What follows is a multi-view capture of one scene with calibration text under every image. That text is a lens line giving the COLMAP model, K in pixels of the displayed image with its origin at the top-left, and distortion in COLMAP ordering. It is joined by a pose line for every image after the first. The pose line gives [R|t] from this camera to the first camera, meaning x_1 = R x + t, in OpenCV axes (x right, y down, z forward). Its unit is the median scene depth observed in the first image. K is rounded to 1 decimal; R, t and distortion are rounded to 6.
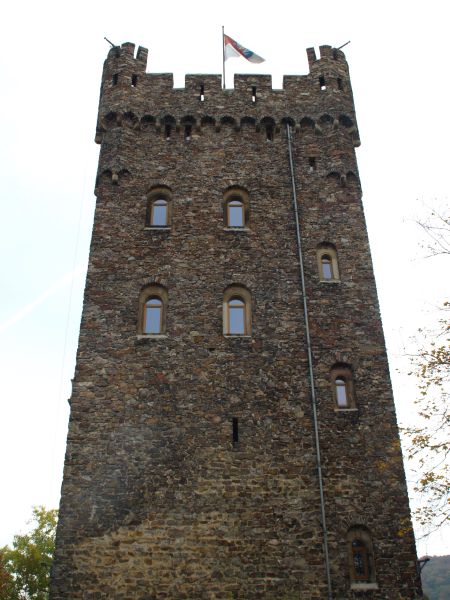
lens RADIAL K [[636.0, 0, 225.0], [0, 636.0, 300.0], [0, 0, 1]] dist [-0.171150, 0.183055]
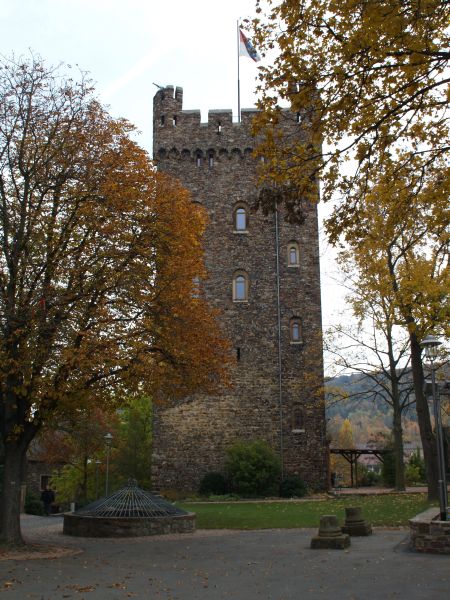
lens RADIAL K [[636.0, 0, 225.0], [0, 636.0, 300.0], [0, 0, 1]] dist [-0.171150, 0.183055]
pose [[0.997690, -0.009459, -0.067267, 0.094432], [0.028359, 0.957833, 0.285923, -0.453360], [0.061726, -0.287171, 0.955889, -0.733516]]
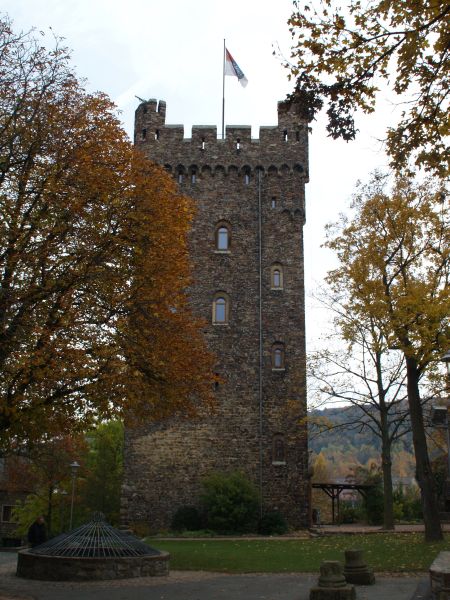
lens RADIAL K [[636.0, 0, 225.0], [0, 636.0, 300.0], [0, 0, 1]] dist [-0.171150, 0.183055]
pose [[0.999491, 0.014902, -0.028202, 0.076929], [-0.007768, 0.971260, 0.237896, -0.404040], [0.030936, -0.237555, 0.970881, -0.651910]]
